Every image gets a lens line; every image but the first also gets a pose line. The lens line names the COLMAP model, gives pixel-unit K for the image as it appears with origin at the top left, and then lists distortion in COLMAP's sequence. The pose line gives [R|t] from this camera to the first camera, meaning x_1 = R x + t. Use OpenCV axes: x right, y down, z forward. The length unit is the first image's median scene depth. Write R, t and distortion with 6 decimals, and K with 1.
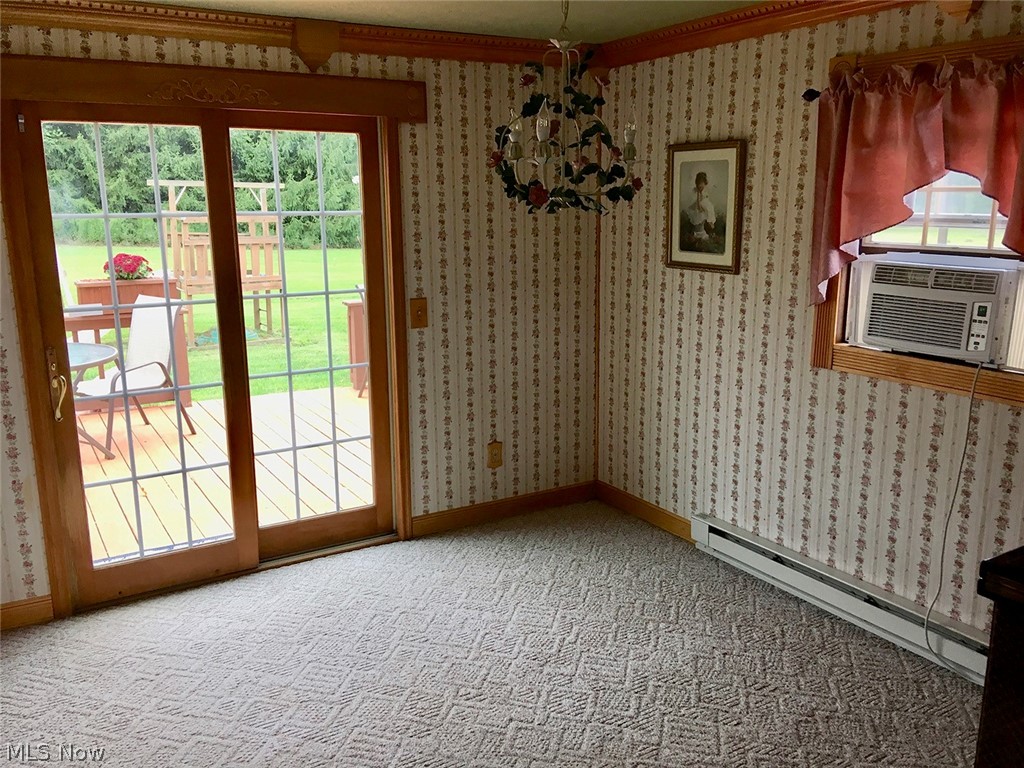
lens RADIAL K [[869.2, 0, 512.9], [0, 869.2, 385.1], [0, 0, 1]] dist [0.008903, 0.002177]
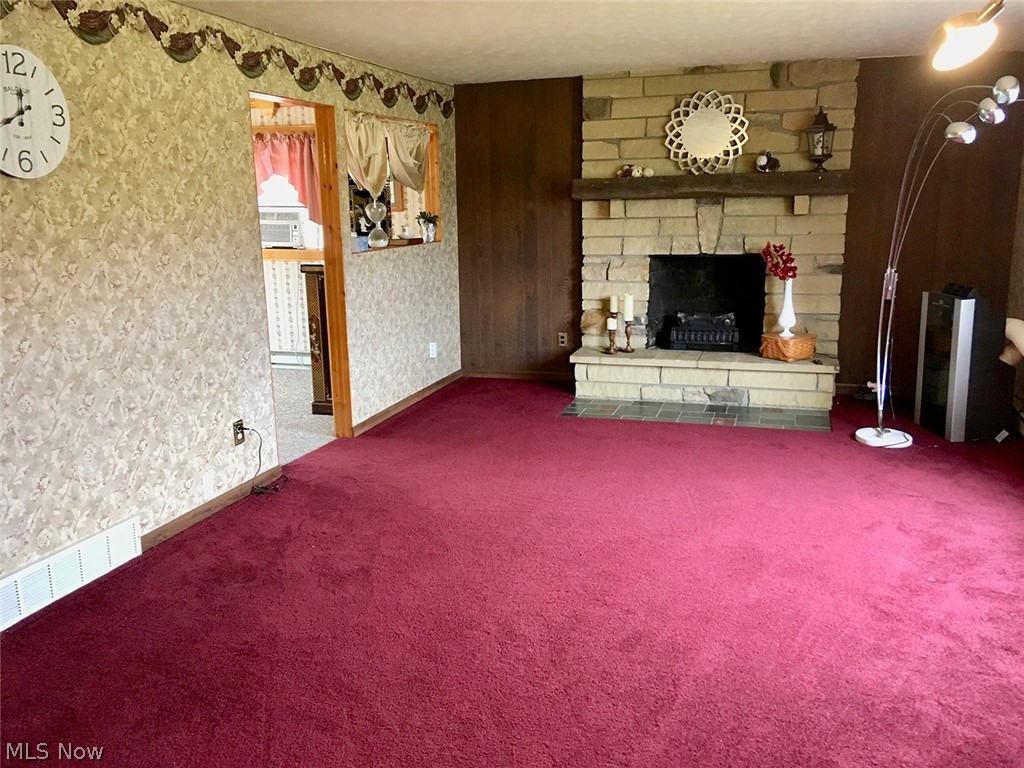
lens RADIAL K [[869.2, 0, 512.5], [0, 869.2, 382.5], [0, 0, 1]] dist [0.008903, 0.002177]
pose [[0.751638, -0.150303, 0.642222, -0.742932], [0.148624, 0.987244, 0.057106, 0.329763], [-0.642613, 0.052527, 0.764388, -1.435709]]
